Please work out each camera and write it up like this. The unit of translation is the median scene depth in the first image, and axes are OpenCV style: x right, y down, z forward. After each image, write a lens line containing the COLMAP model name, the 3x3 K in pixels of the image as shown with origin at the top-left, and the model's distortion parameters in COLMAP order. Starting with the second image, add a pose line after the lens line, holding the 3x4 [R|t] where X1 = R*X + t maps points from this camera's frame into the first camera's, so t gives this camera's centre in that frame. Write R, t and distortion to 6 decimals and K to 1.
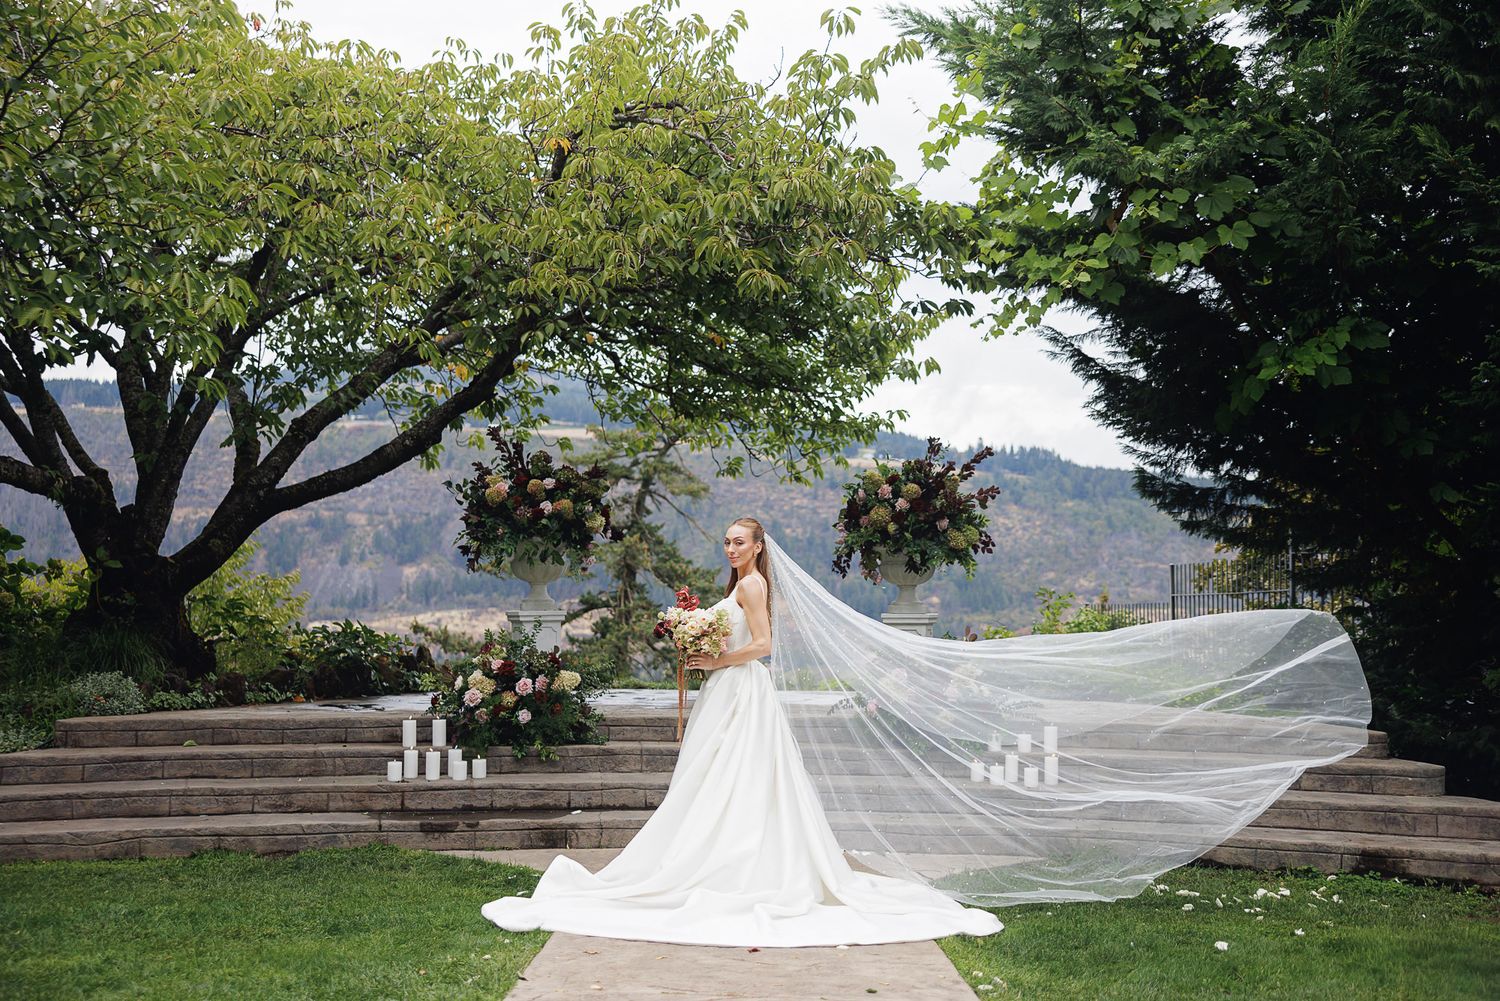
lens RADIAL K [[2600.0, 0, 750.0], [0, 2600.0, 500.5], [0, 0, 1]] dist [0.558464, -0.010695]
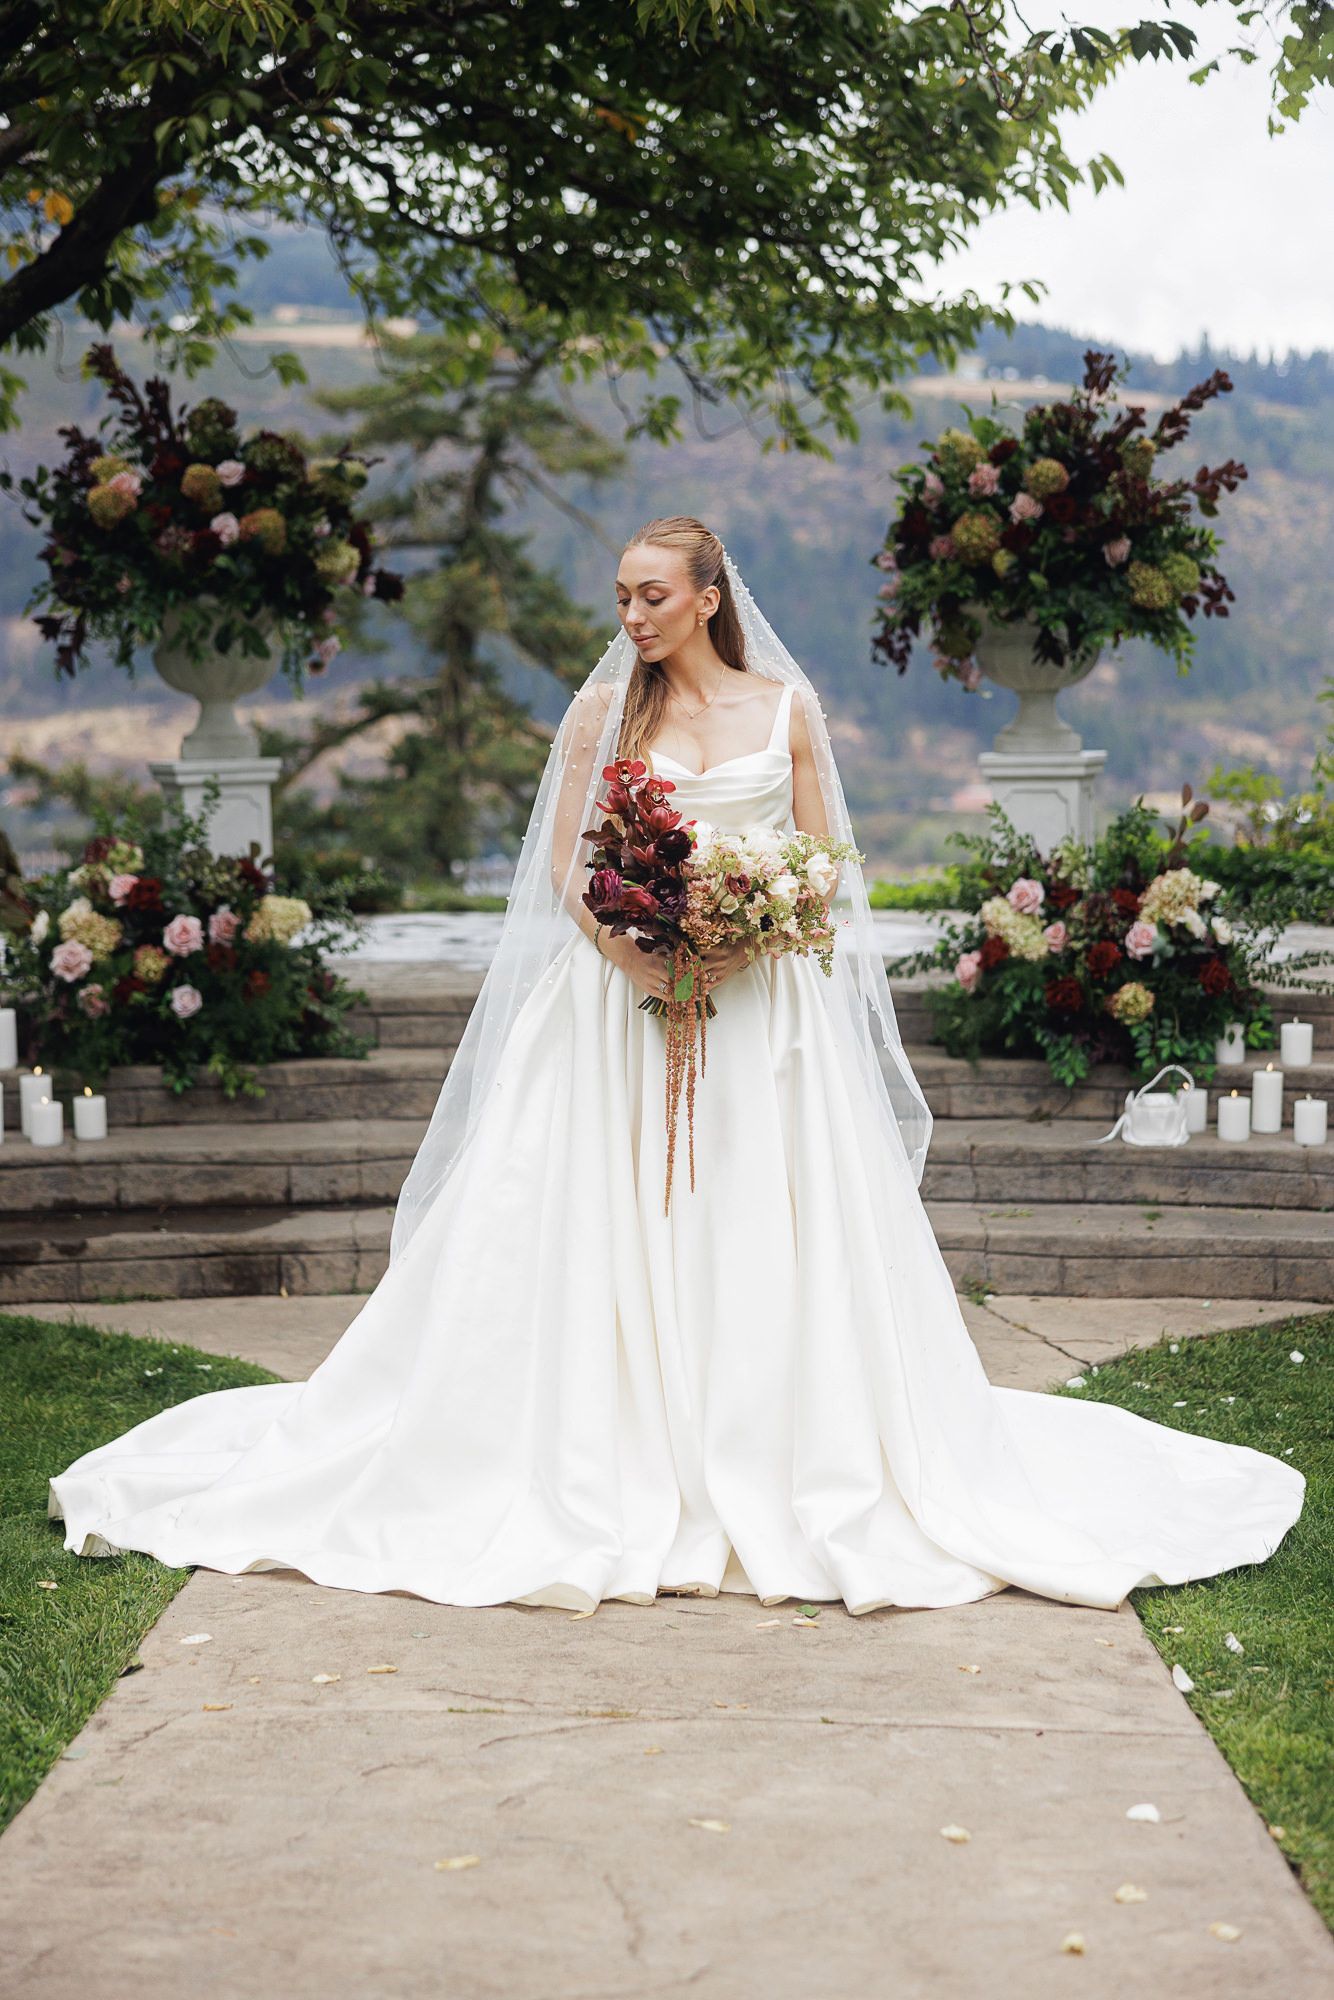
lens RADIAL K [[4658.1, 0, 661.8], [0, 4658.1, 1168.7], [0, 0, 1]] dist [-0.106402, 4.107073]
pose [[0.999467, -0.014481, -0.029245, 0.018058], [0.018918, 0.987313, 0.157658, -0.013410], [0.026591, -0.158127, 0.987061, 0.198358]]
